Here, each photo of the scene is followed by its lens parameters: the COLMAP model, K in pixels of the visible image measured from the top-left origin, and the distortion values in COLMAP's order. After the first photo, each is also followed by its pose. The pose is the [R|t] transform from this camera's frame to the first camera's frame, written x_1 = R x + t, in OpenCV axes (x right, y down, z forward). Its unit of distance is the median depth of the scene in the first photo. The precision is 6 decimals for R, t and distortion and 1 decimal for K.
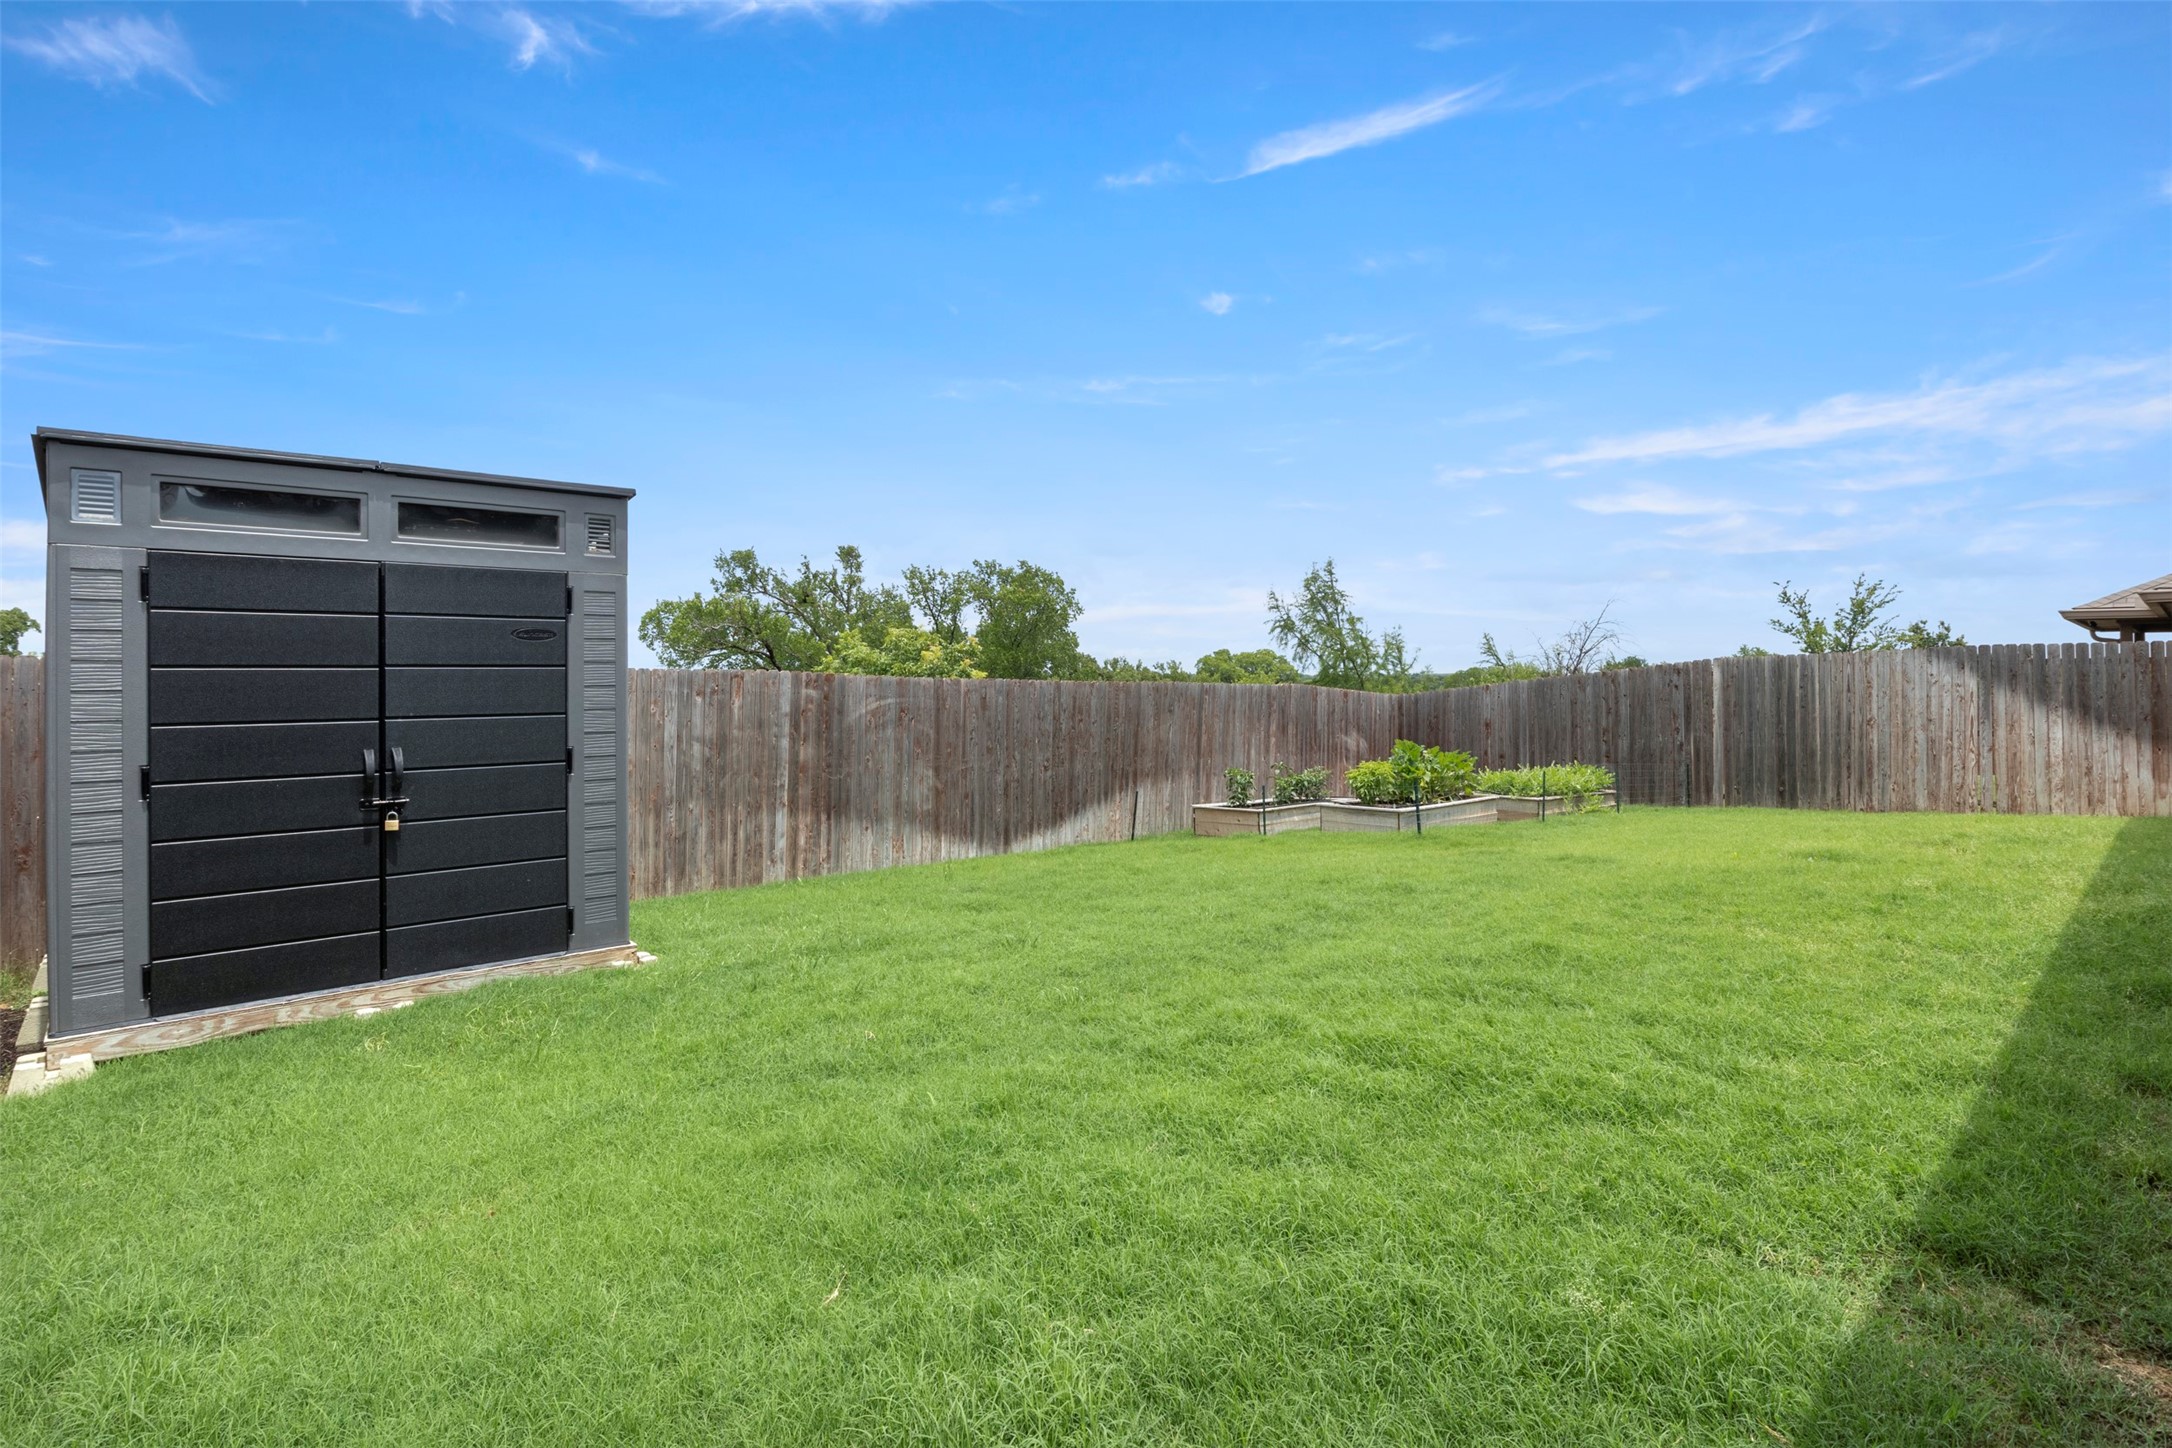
lens RADIAL K [[1088.9, 0, 1083.5], [0, 1088.9, 694.9], [0, 0, 1]] dist [-0.002325, -0.005518]
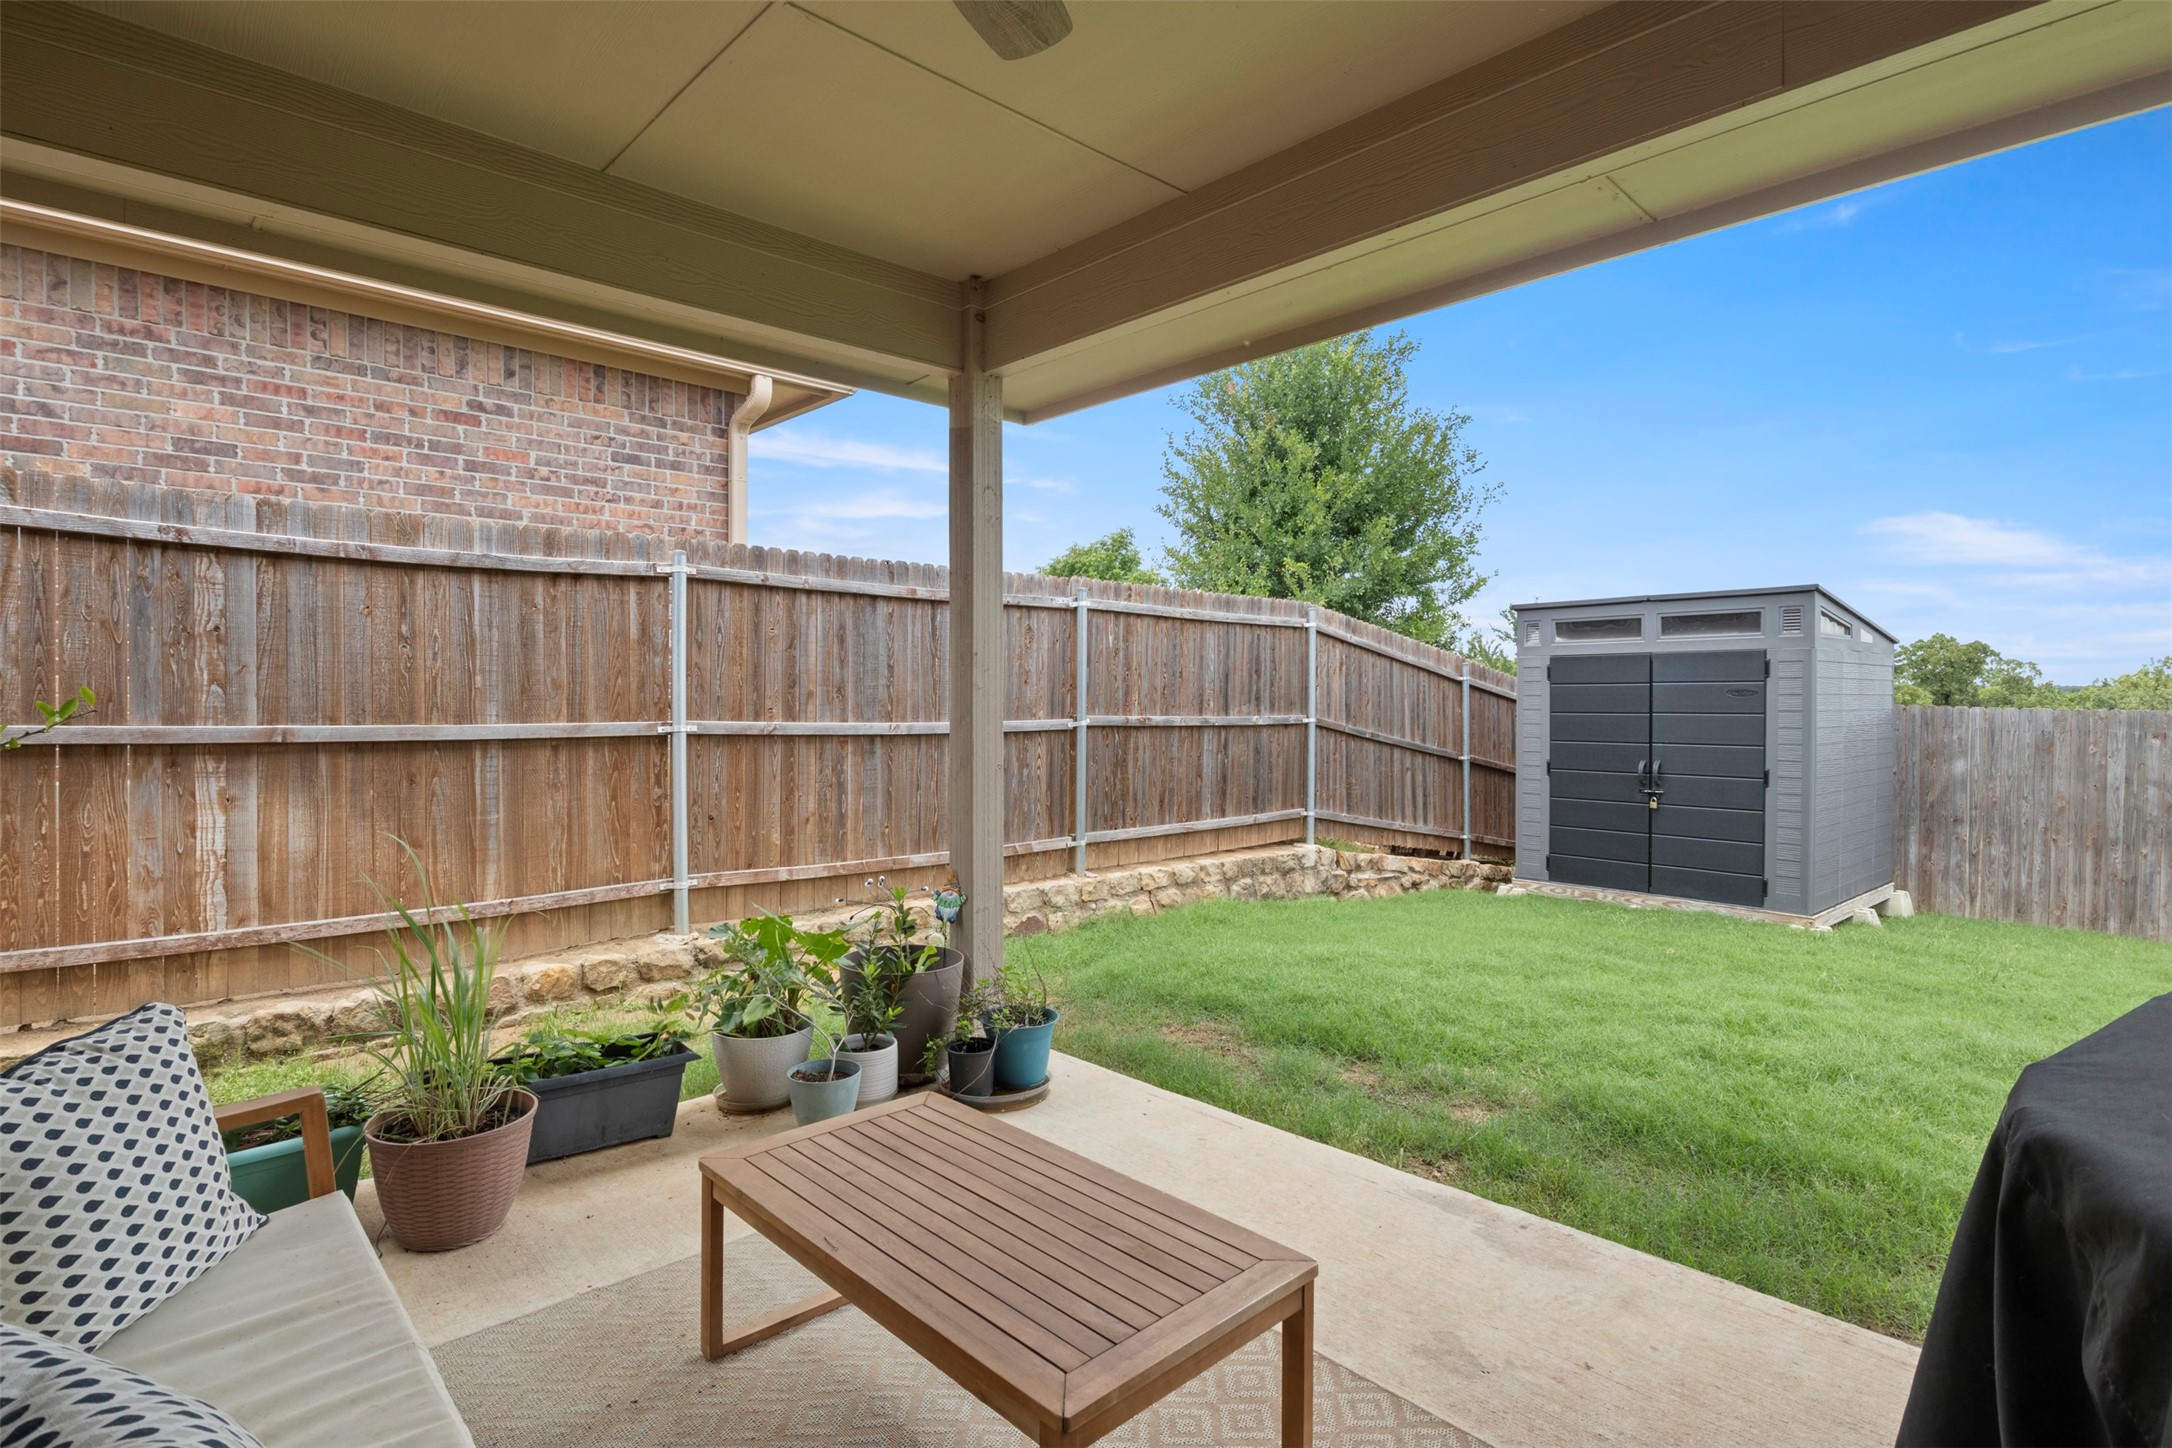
lens RADIAL K [[1088.9, 0, 1083.5], [0, 1088.9, 694.9], [0, 0, 1]] dist [-0.002325, -0.005518]
pose [[-0.010829, 0.005080, -0.999928, 0.985975], [-0.015314, 0.999869, 0.005245, -0.044933], [0.999824, 0.015370, -0.010750, 0.097297]]
